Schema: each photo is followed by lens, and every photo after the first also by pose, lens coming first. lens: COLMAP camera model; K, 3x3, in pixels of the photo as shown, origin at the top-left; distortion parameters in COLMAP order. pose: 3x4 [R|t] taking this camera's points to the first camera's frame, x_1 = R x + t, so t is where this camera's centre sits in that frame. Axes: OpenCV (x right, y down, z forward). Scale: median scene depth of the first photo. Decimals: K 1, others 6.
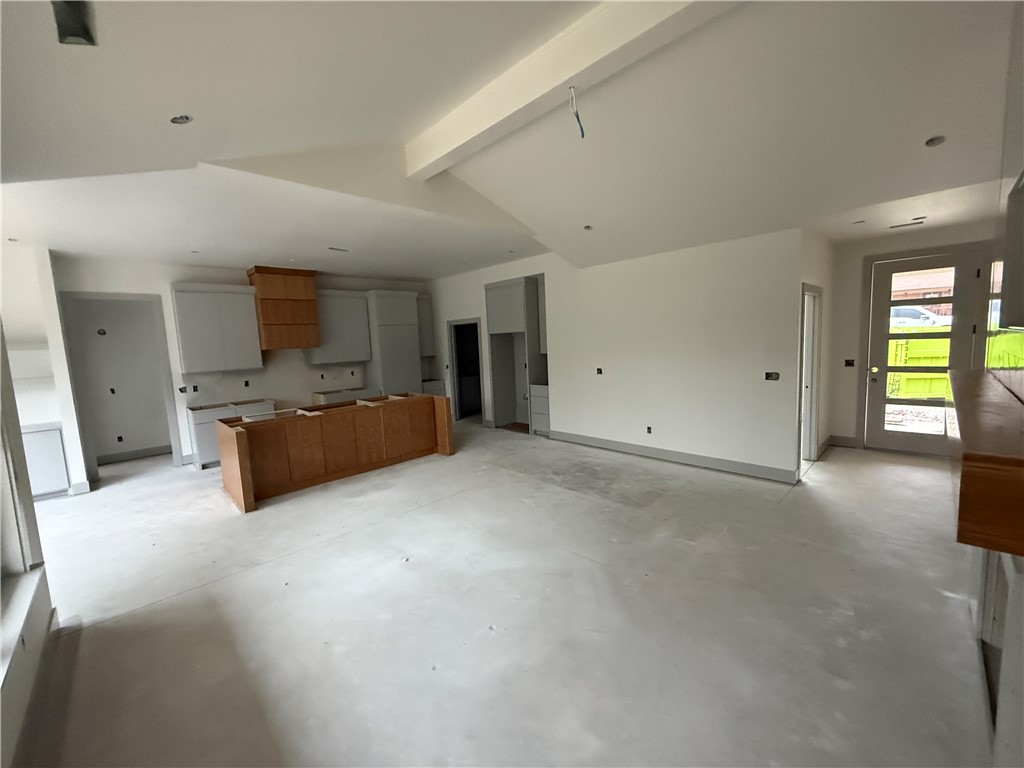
lens RADIAL K [[408.3, 0, 510.9], [0, 408.3, 383.1], [0, 0, 1]] dist [-0.000555, -0.000061]
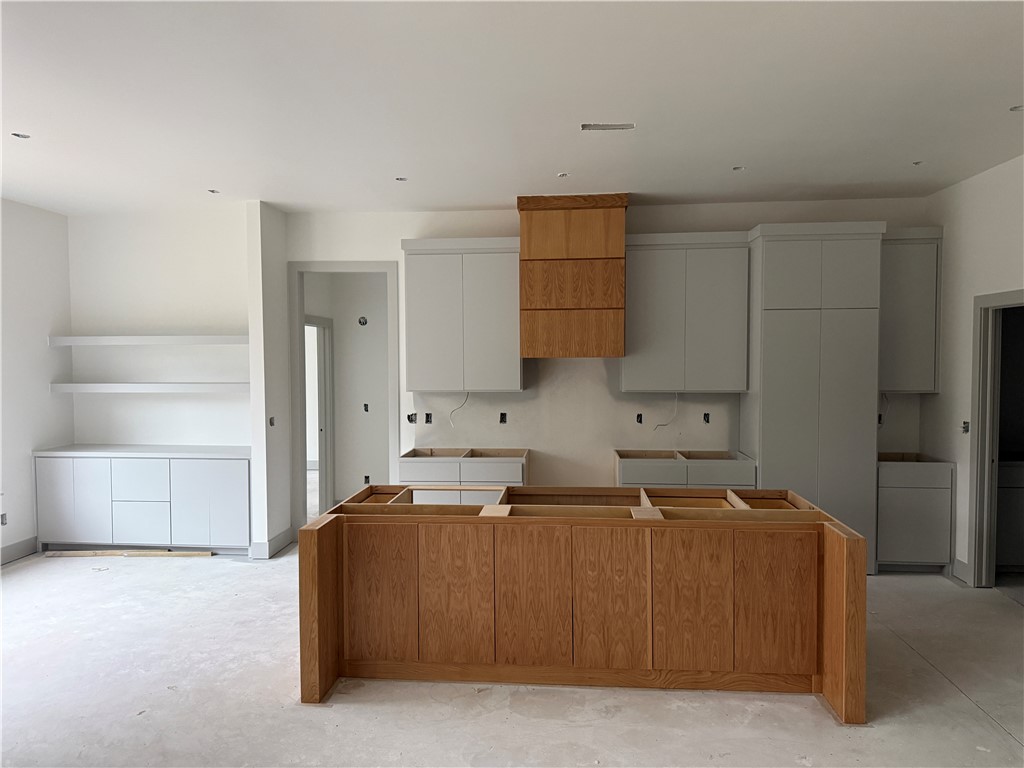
lens RADIAL K [[714.7, 0, 512.0], [0, 714.7, 384.0], [0, 0, 1]] dist [0.088122, -0.123803]
pose [[0.653389, 0.074345, -0.753363, 0.077221], [-0.106401, 0.994306, 0.005841, -0.053998], [0.749507, 0.076342, 0.657579, 0.409703]]
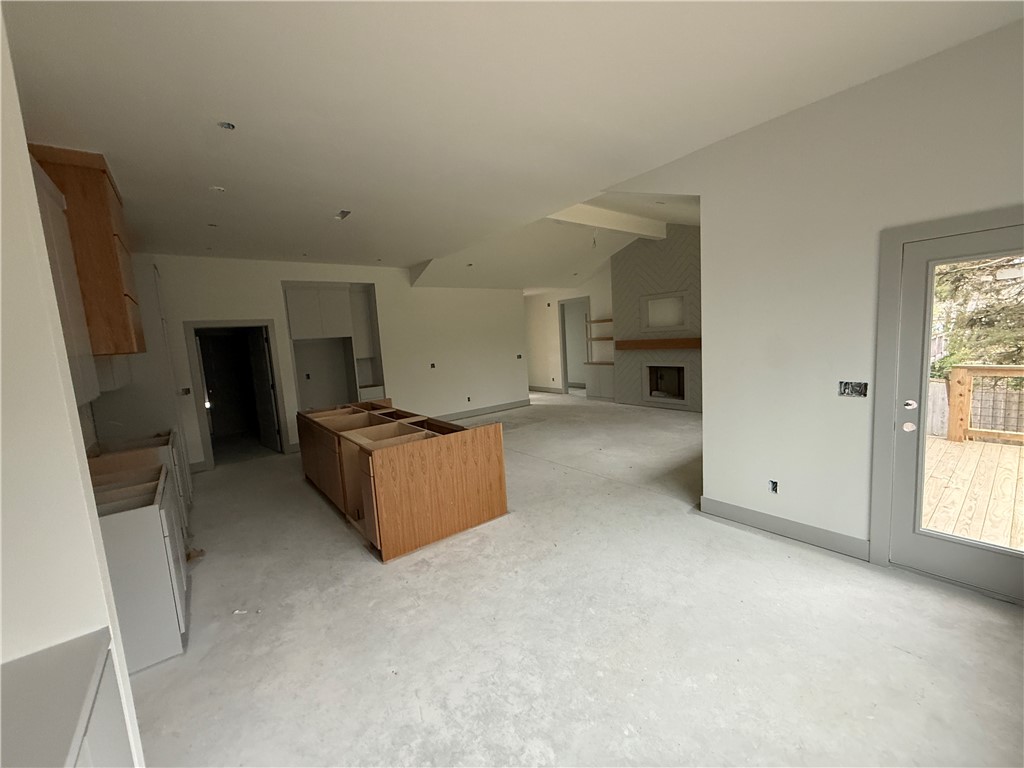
lens RADIAL K [[408.3, 0, 510.9], [0, 408.3, 383.1], [0, 0, 1]] dist [-0.000555, -0.000061]
pose [[0.104525, -0.074661, 0.991716, -1.026187], [0.166172, 0.984471, 0.056602, -0.005804], [-0.980541, 0.158879, 0.115308, 0.574167]]
